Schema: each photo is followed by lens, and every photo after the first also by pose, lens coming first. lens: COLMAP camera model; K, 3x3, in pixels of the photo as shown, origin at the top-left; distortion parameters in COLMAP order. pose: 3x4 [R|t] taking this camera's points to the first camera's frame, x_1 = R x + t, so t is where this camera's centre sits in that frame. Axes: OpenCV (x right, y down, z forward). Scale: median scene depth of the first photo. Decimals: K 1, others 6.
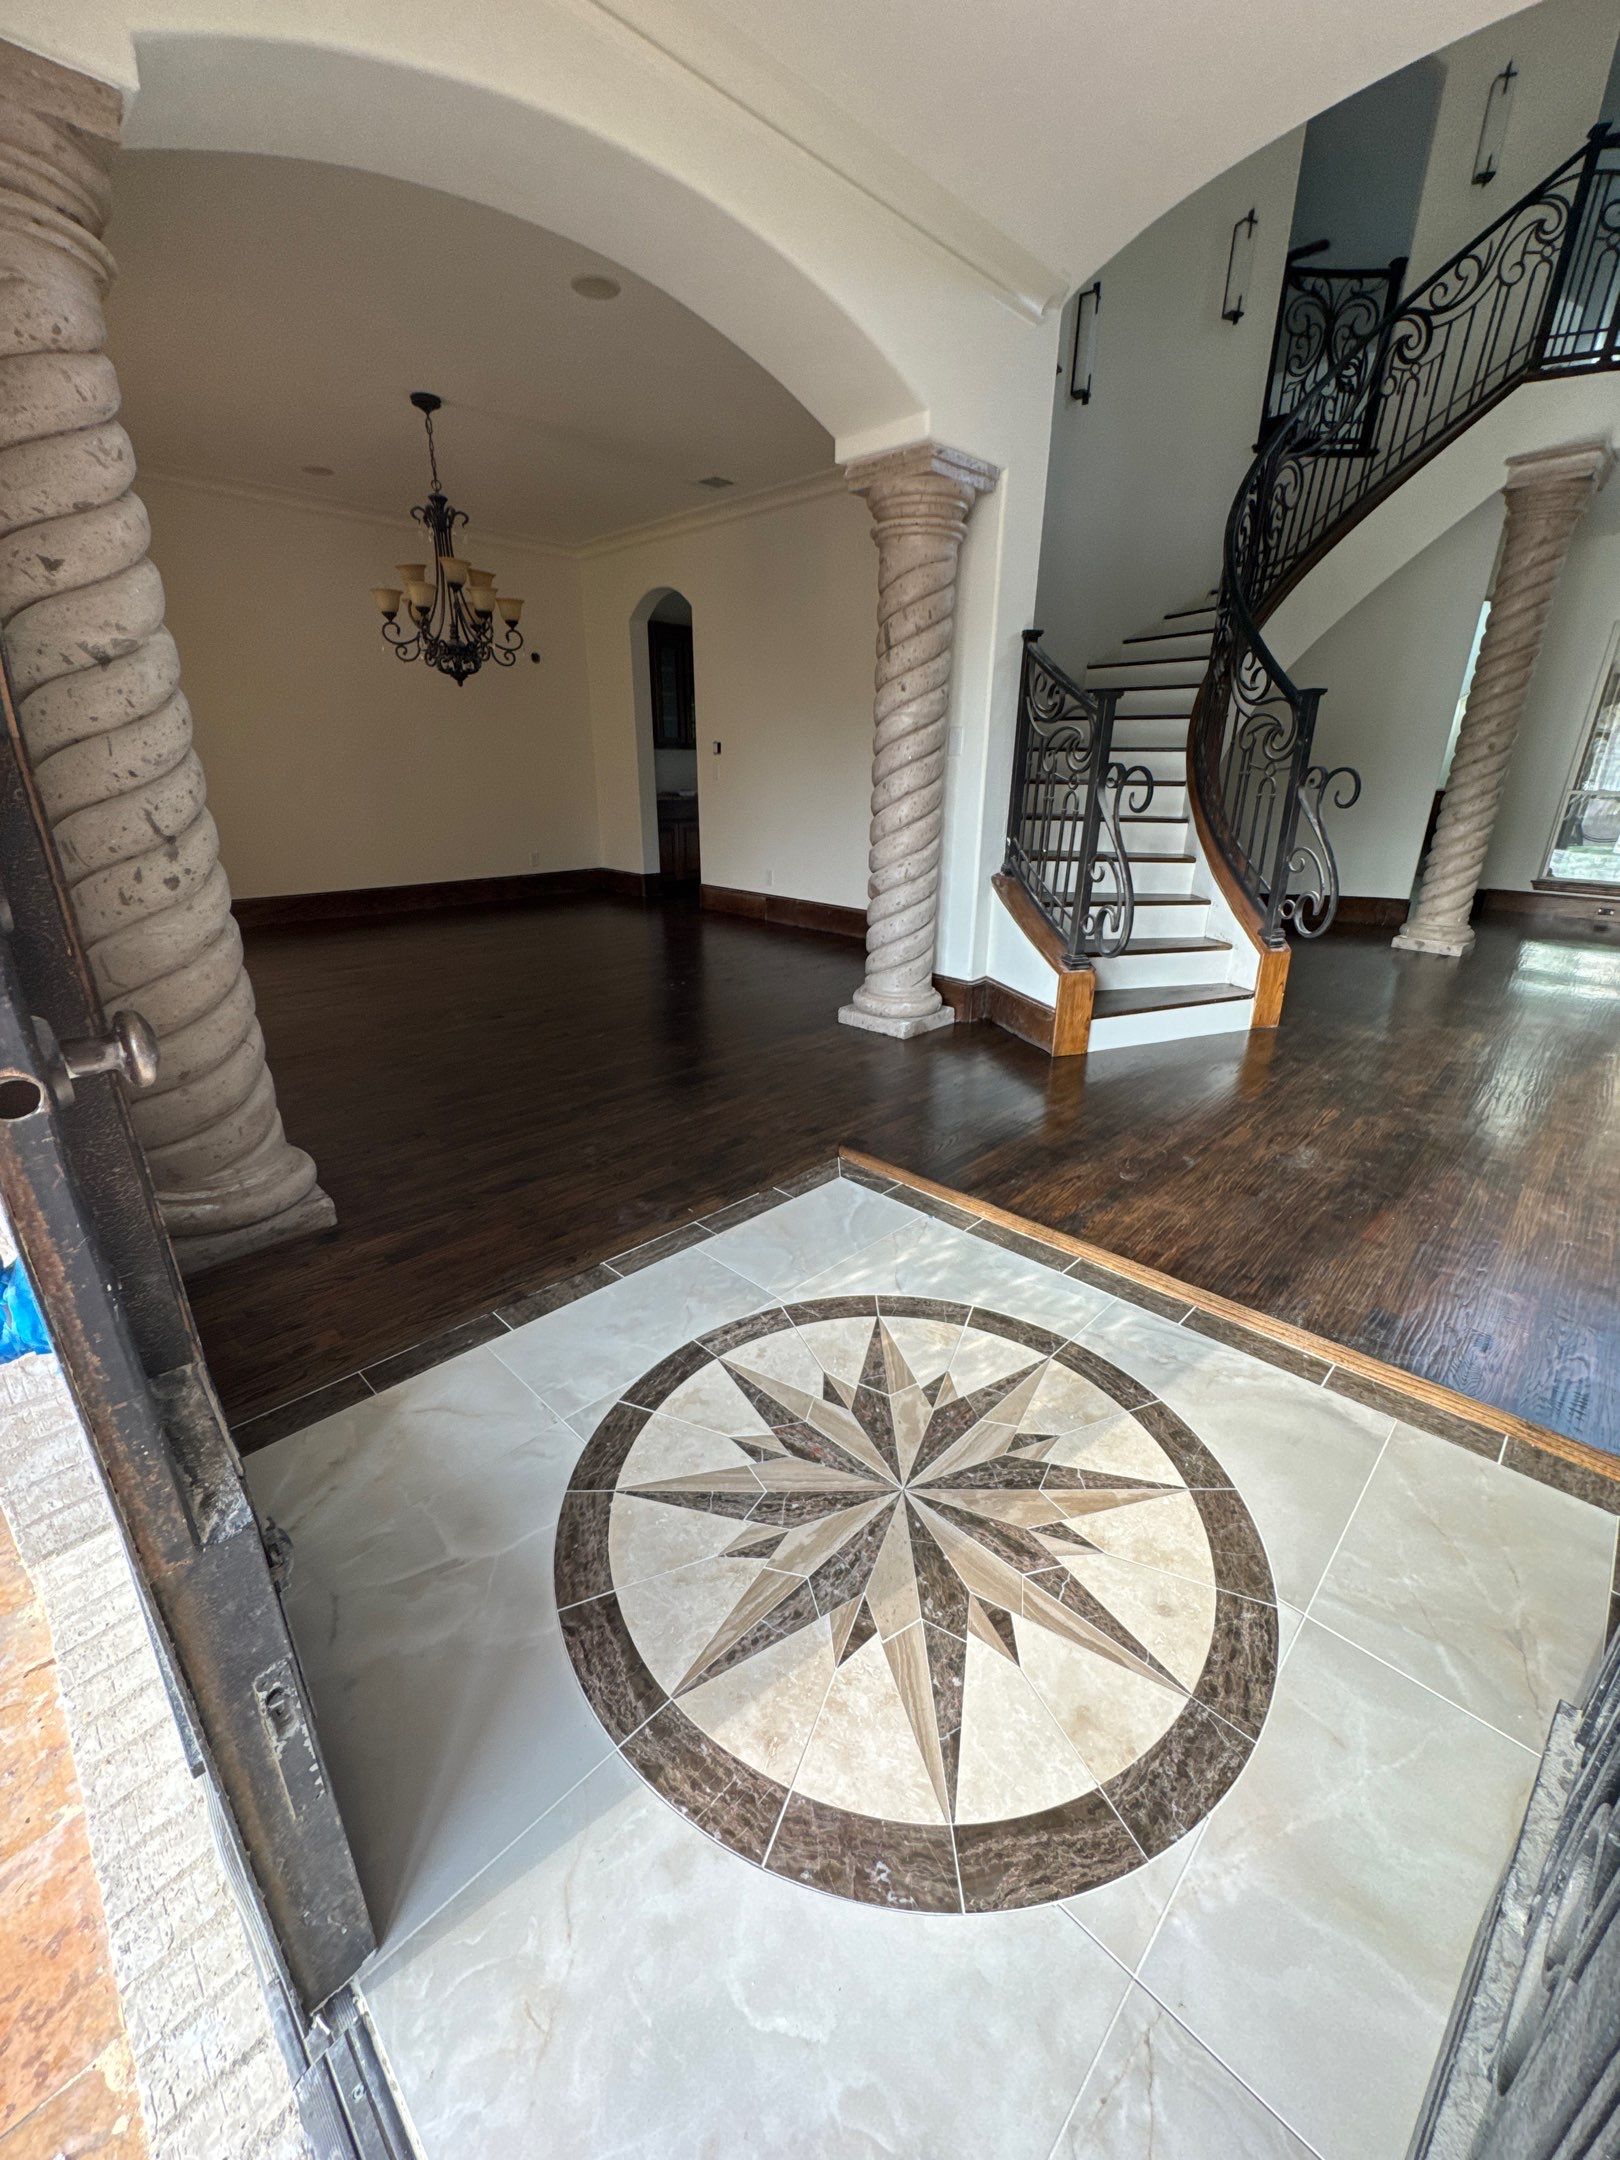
lens RADIAL K [[859.1, 0, 811.3], [0, 859.1, 1079.9], [0, 0, 1]] dist [-0.000814, -0.000220]
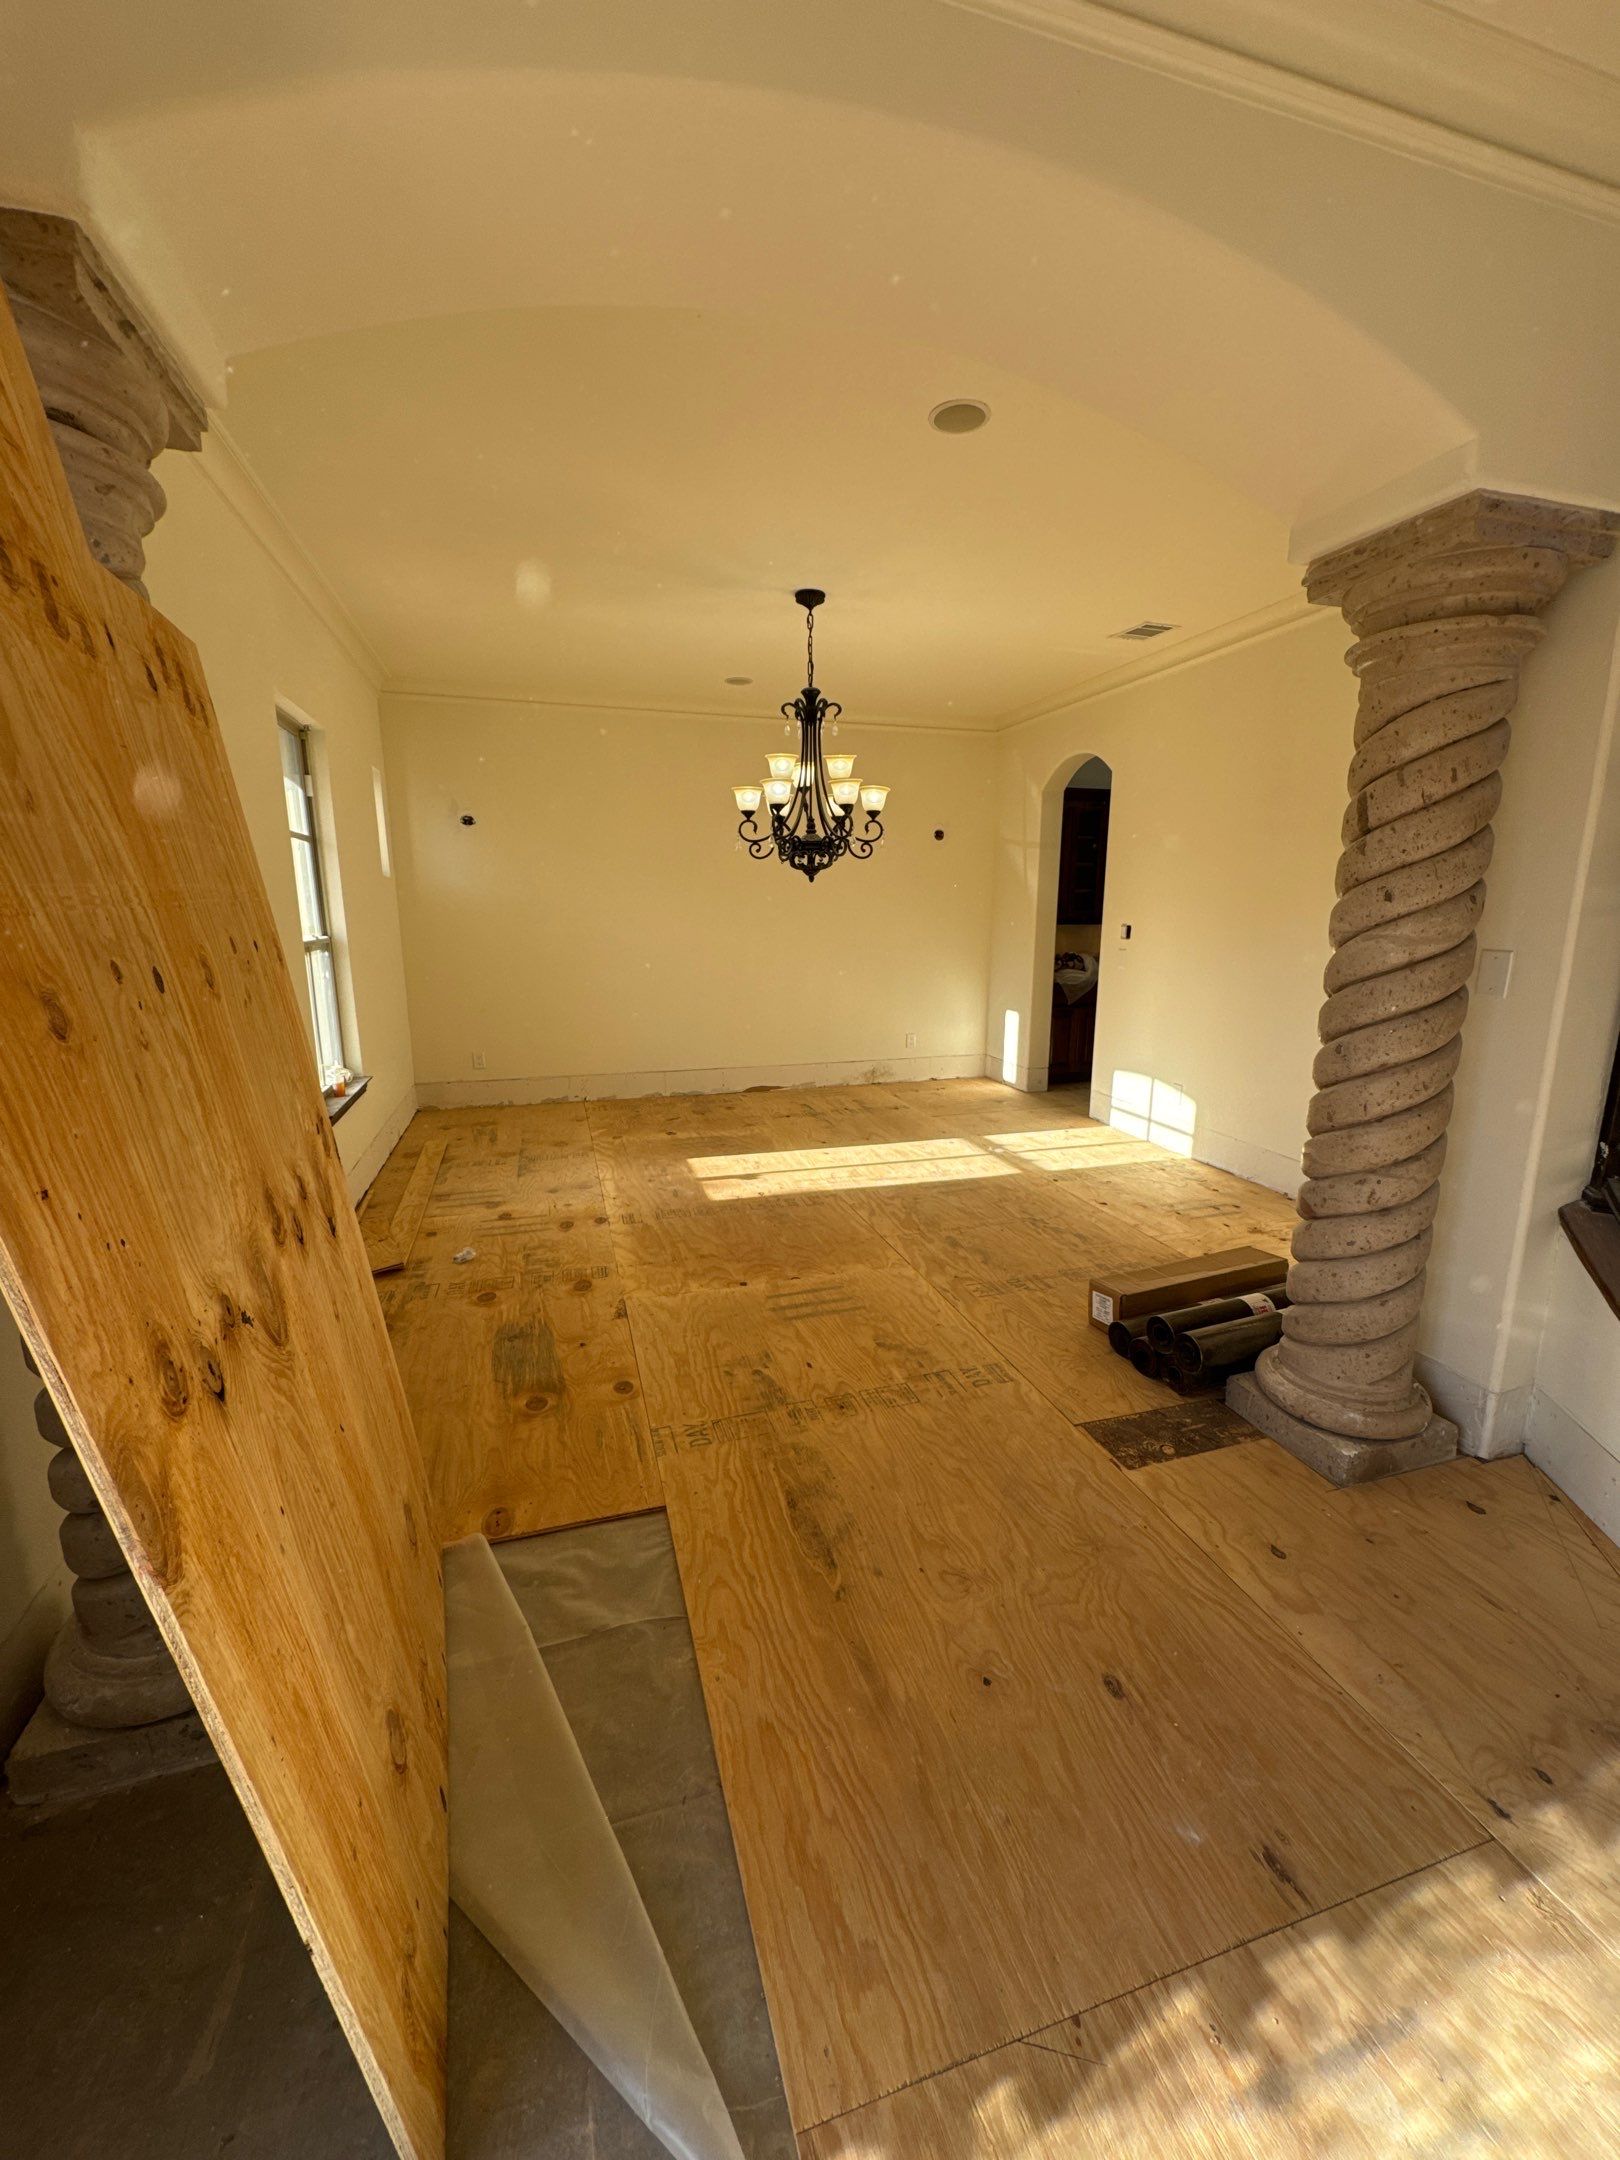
lens RADIAL K [[859.1, 0, 810.4], [0, 859.1, 1081.5], [0, 0, 1]] dist [-0.000814, -0.000220]
pose [[0.878692, 0.087836, -0.469239, 0.036293], [-0.157870, 0.981090, -0.111977, -0.161920], [0.450530, 0.172472, 0.875943, 0.261151]]
